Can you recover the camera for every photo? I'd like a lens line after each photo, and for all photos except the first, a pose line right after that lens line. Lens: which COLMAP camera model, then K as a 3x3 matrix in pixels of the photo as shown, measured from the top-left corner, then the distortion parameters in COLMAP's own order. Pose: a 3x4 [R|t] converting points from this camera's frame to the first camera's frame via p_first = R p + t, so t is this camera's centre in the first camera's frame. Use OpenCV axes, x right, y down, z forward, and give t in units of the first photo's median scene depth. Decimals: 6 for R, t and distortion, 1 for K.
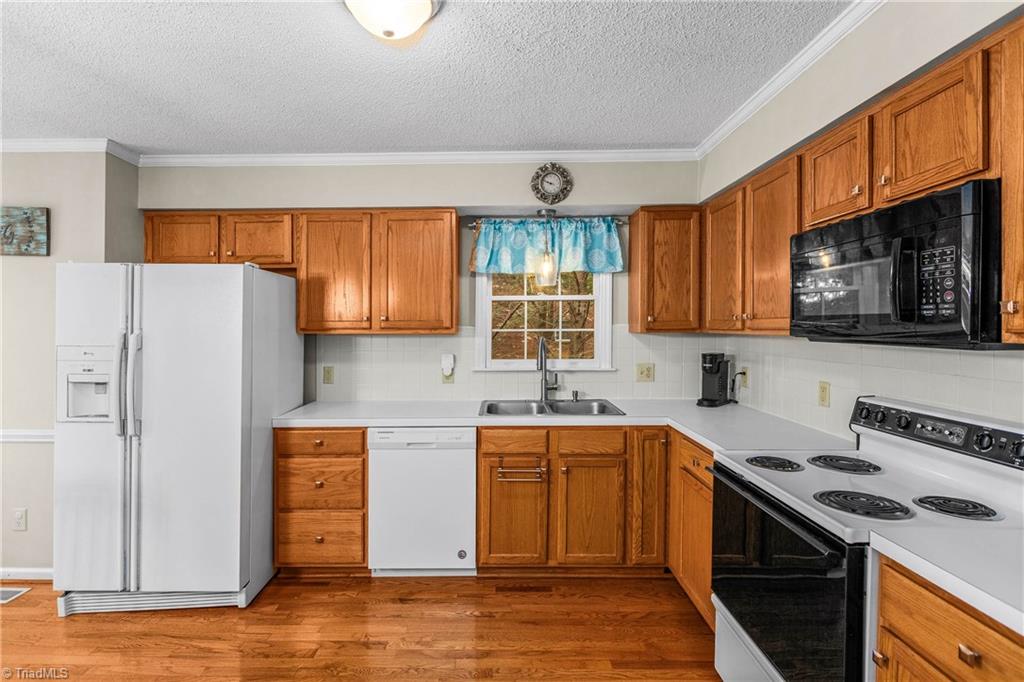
lens RADIAL K [[475.8, 0, 486.3], [0, 475.8, 330.8], [0, 0, 1]] dist [-0.005152, -0.000233]
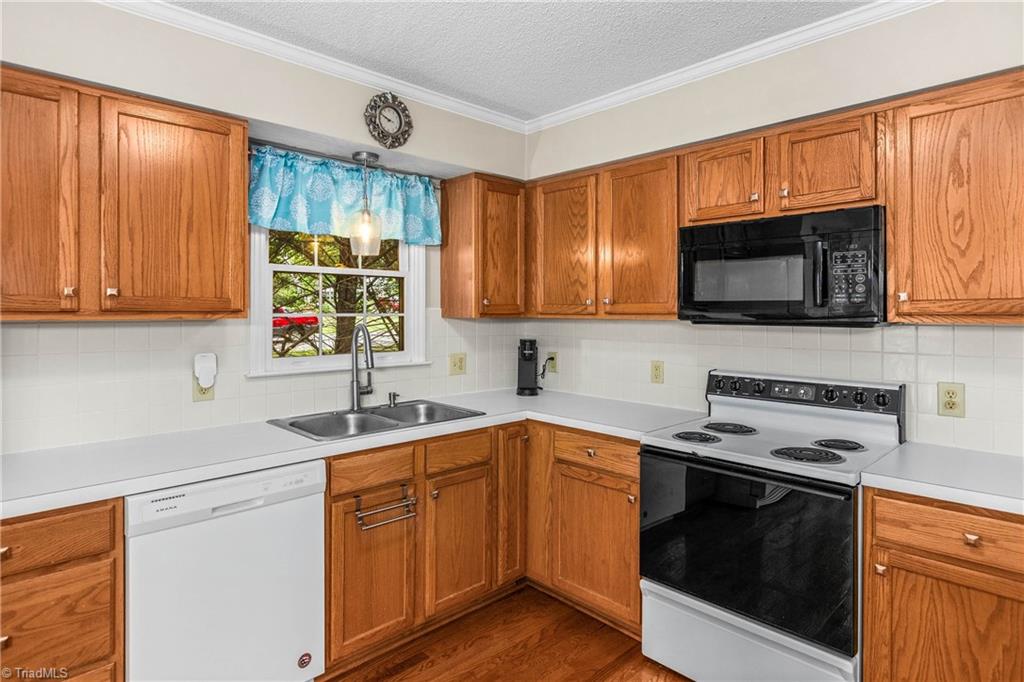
lens RADIAL K [[561.3, 0, 509.3], [0, 561.3, 315.7], [0, 0, 1]] dist [0.003747, -0.000125]
pose [[0.710668, 0.000948, 0.703527, -0.382716], [0.001724, 0.999994, -0.003089, 0.003937], [-0.703526, 0.003408, 0.710662, 0.251367]]
